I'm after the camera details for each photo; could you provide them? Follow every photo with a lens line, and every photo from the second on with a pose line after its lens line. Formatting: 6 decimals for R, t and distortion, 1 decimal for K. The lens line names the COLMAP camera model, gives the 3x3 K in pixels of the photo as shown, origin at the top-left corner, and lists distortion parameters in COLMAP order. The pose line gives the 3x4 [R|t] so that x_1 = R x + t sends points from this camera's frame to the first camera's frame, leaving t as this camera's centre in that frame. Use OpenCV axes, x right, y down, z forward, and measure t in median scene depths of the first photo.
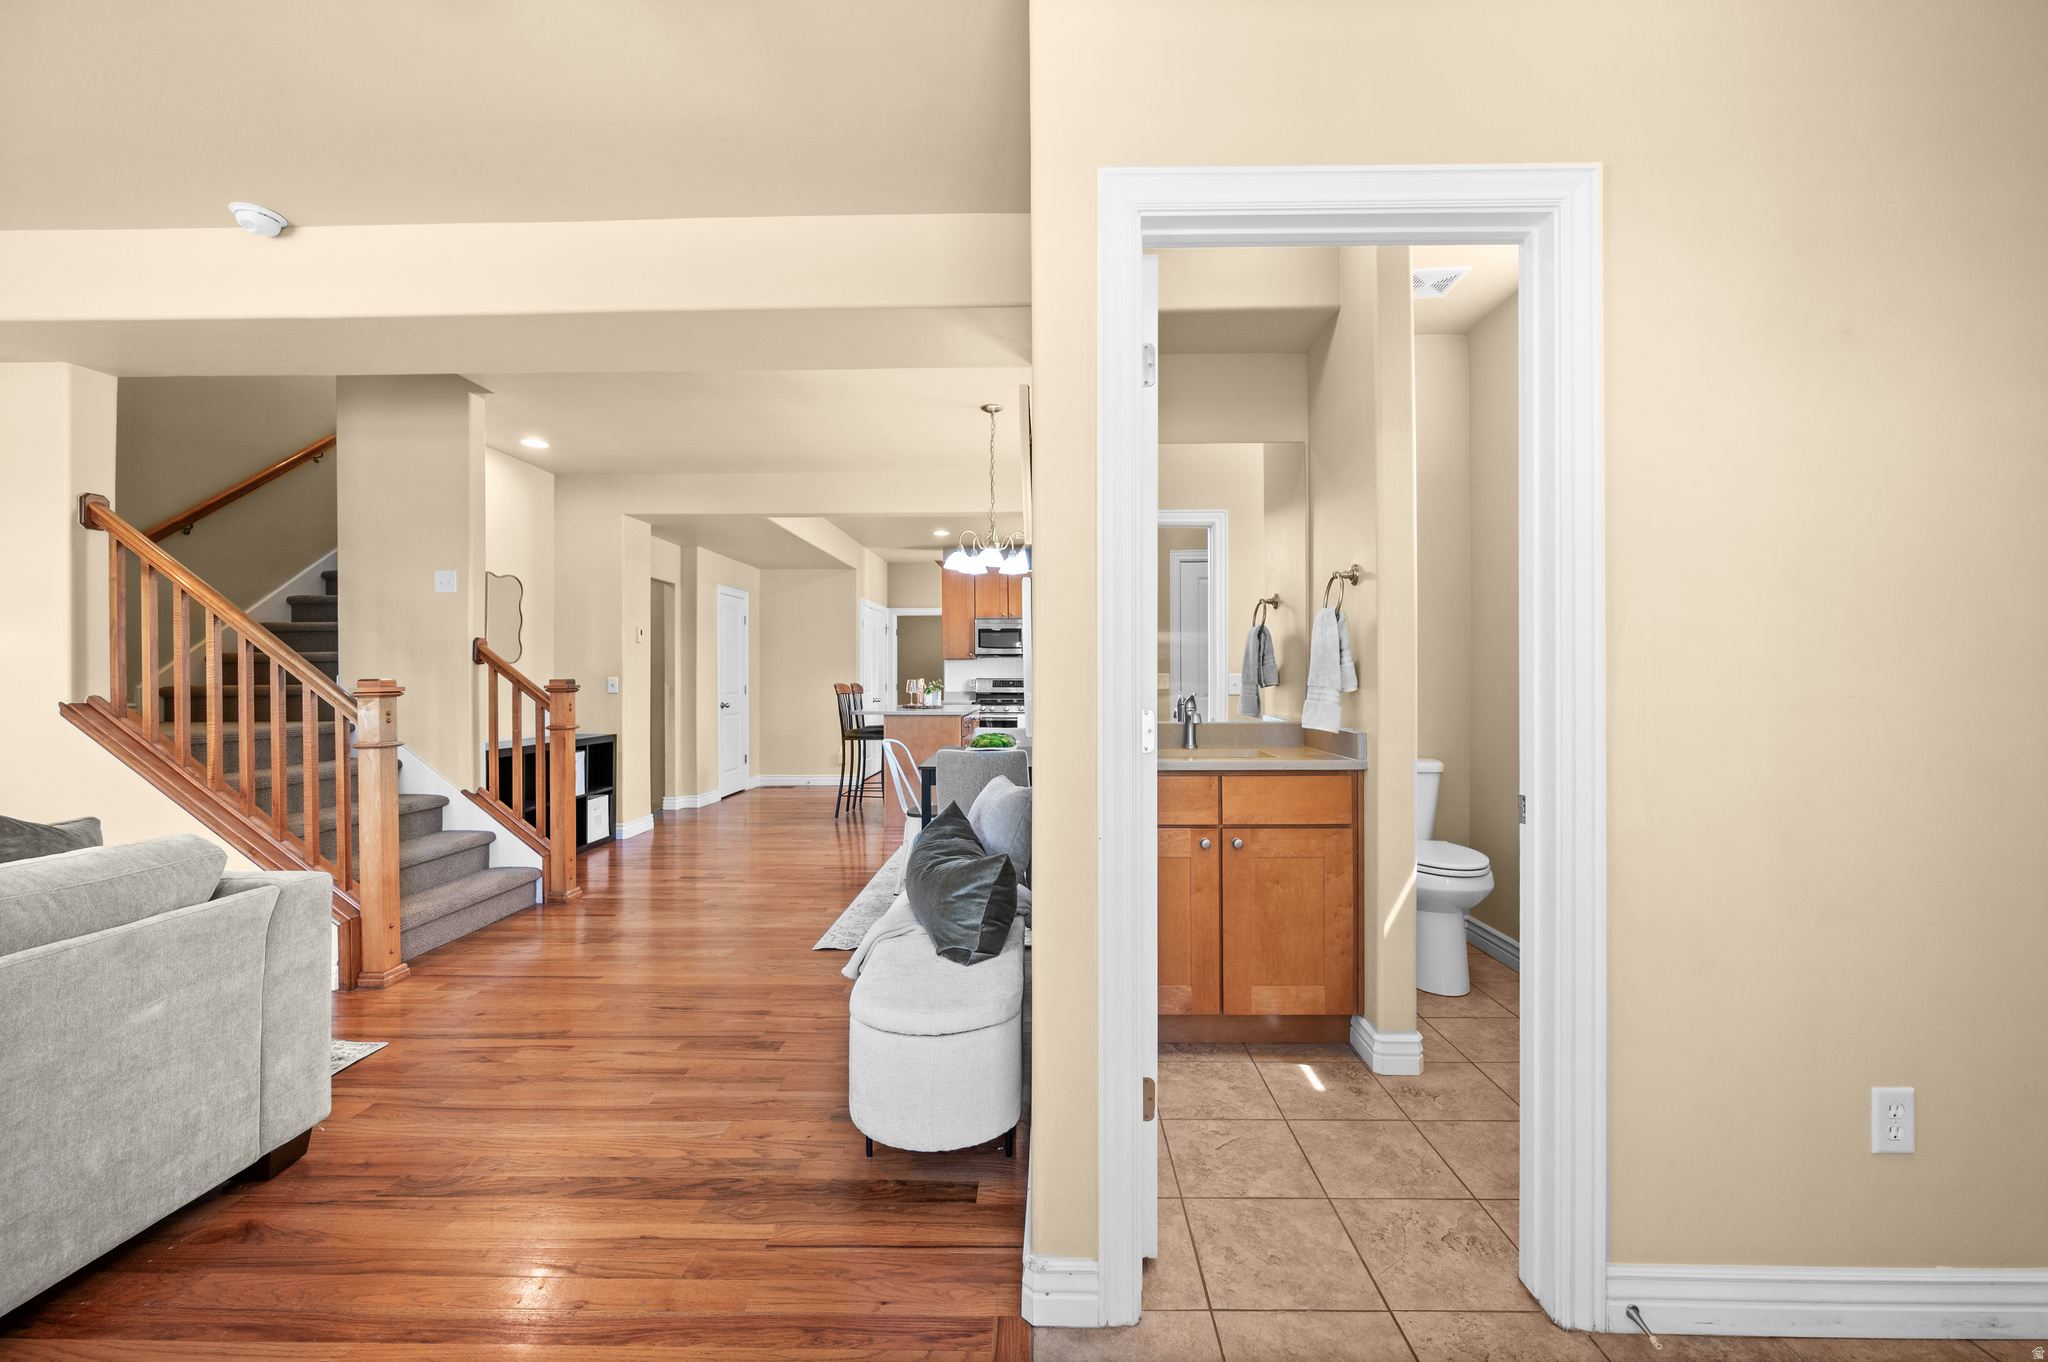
lens RADIAL K [[828.0, 0, 1024.5], [0, 828.0, 683.7], [0, 0, 1]] dist [-0.002028, 0.000859]
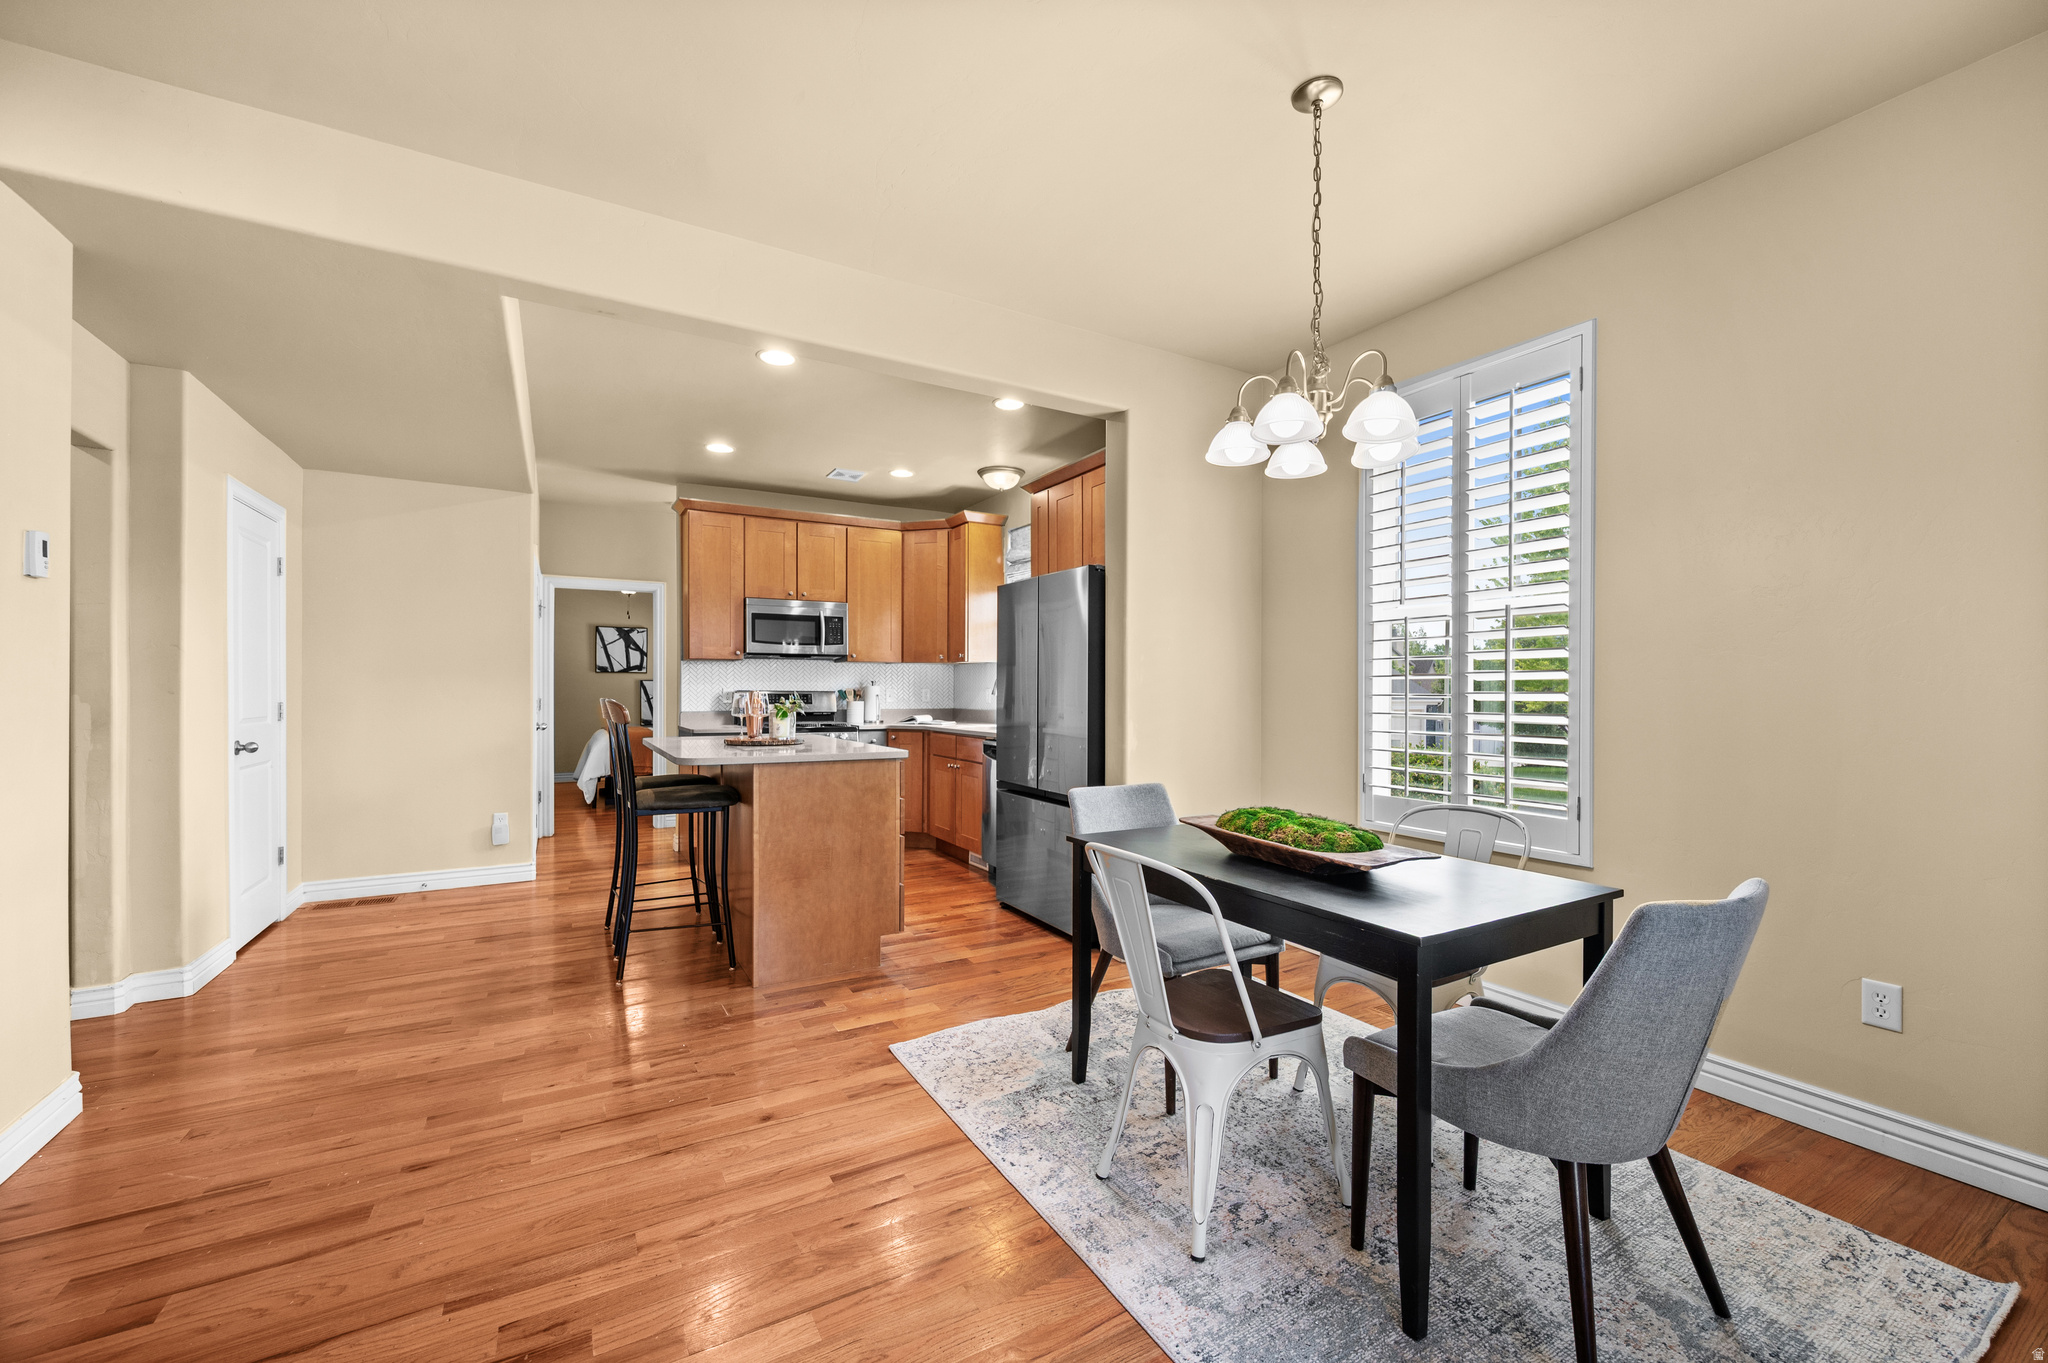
lens RADIAL K [[828.0, 0, 1040.2], [0, 828.0, 693.5], [0, 0, 1]] dist [-0.002028, 0.000859]
pose [[0.853267, 0.004445, 0.521455, -0.209801], [-0.002040, 0.999984, -0.005187, -0.001196], [-0.521470, 0.003363, 0.853263, 0.359444]]
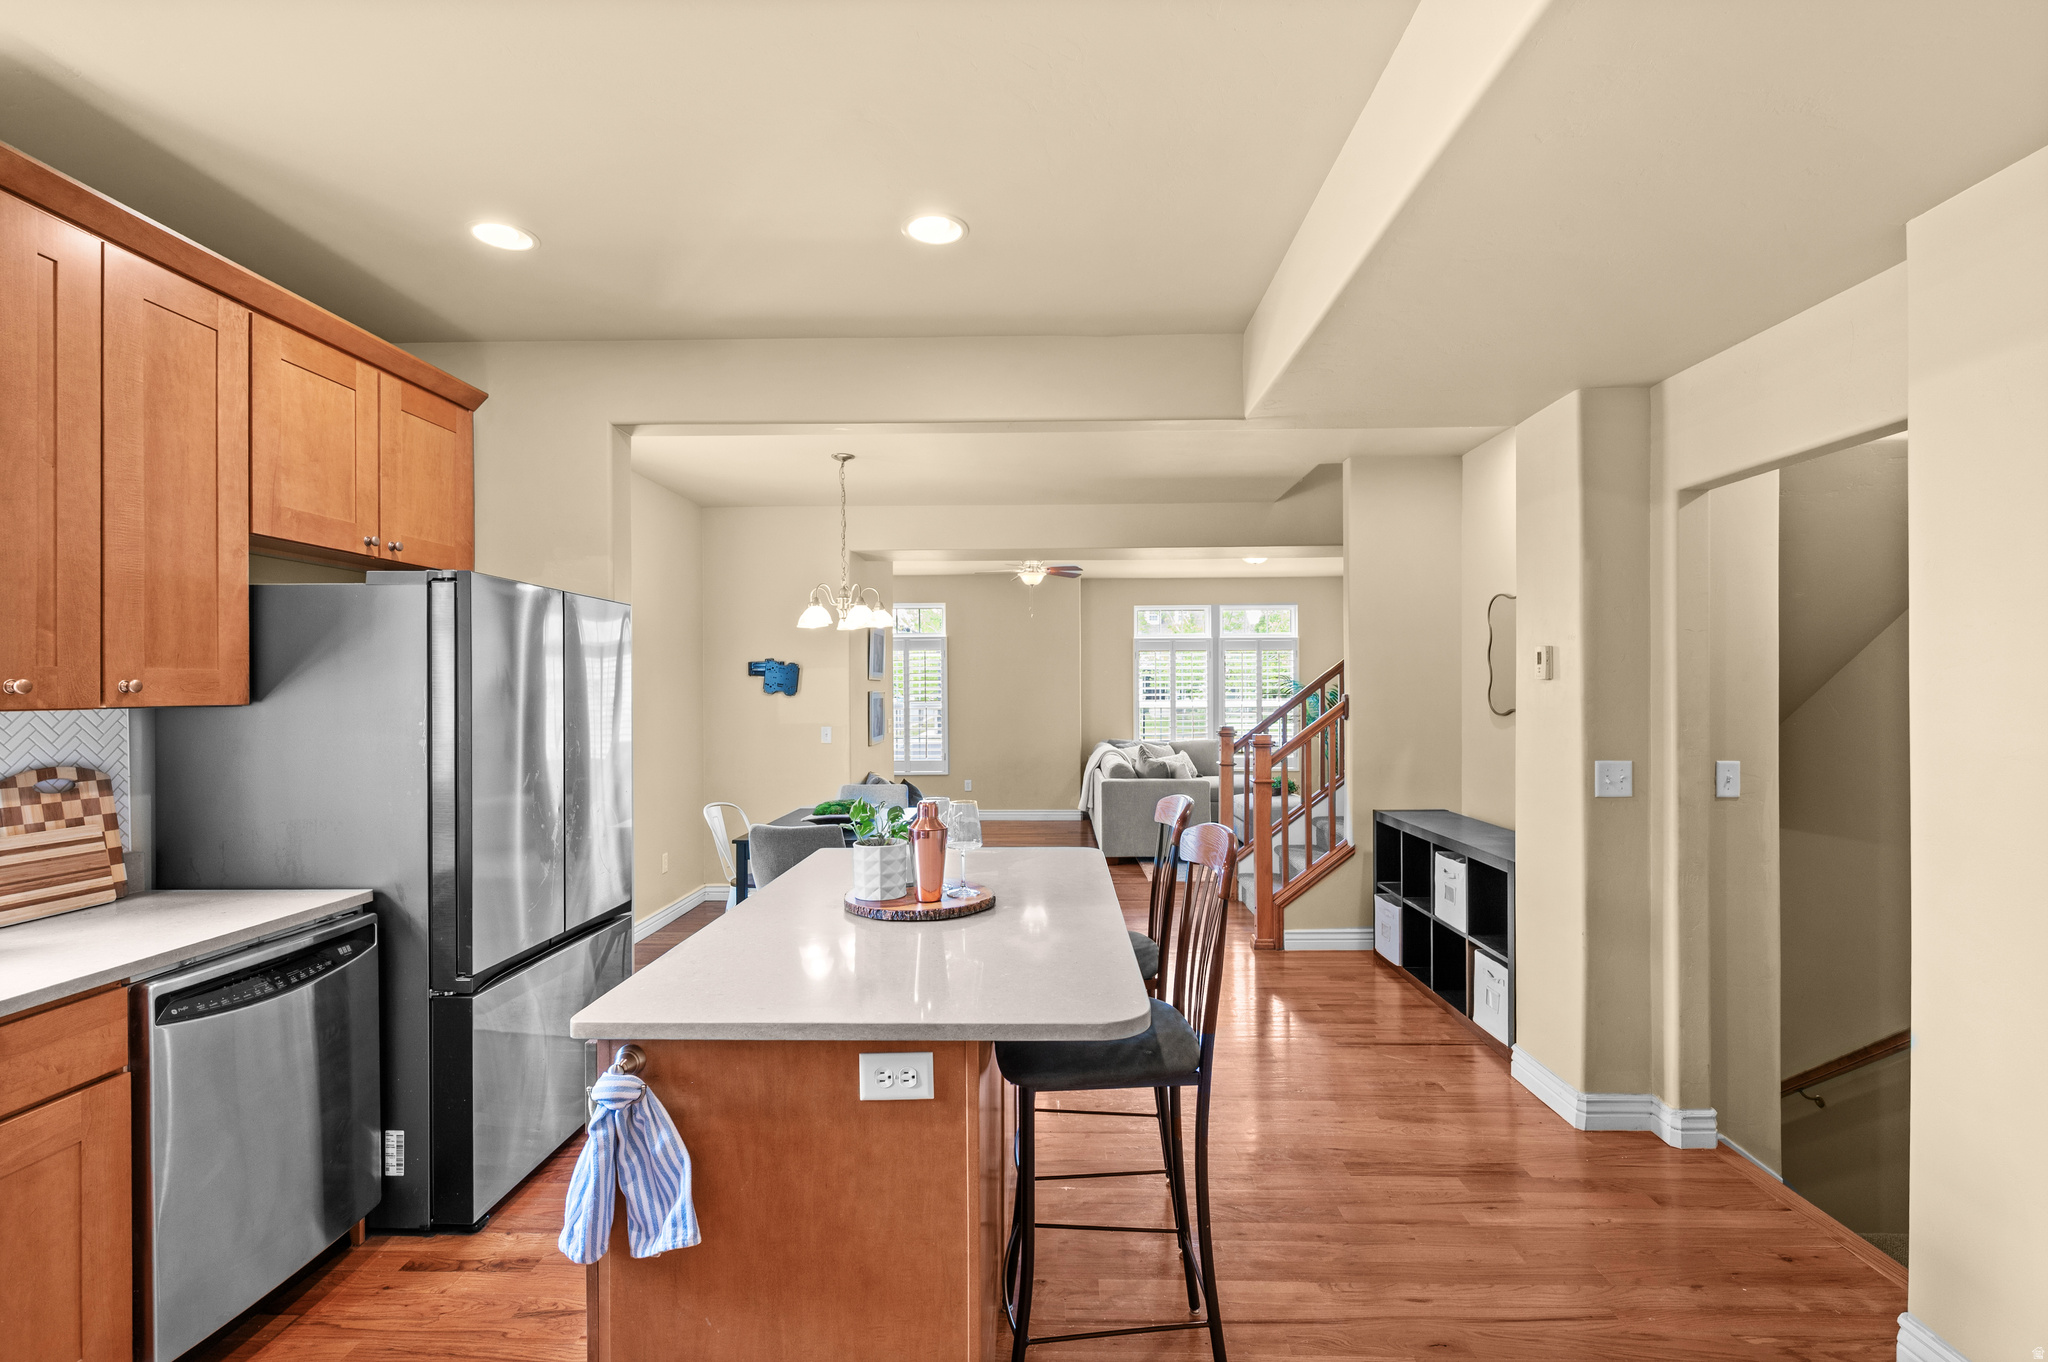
lens RADIAL K [[914.7, 0, 1053.0], [0, 914.7, 687.6], [0, 0, 1]] dist [-0.002705, 0.001295]
pose [[-0.999837, 0.007329, -0.016523, -0.133226], [0.007271, 0.999967, 0.003562, -0.035841], [0.016549, 0.003441, -0.999857, 1.088496]]
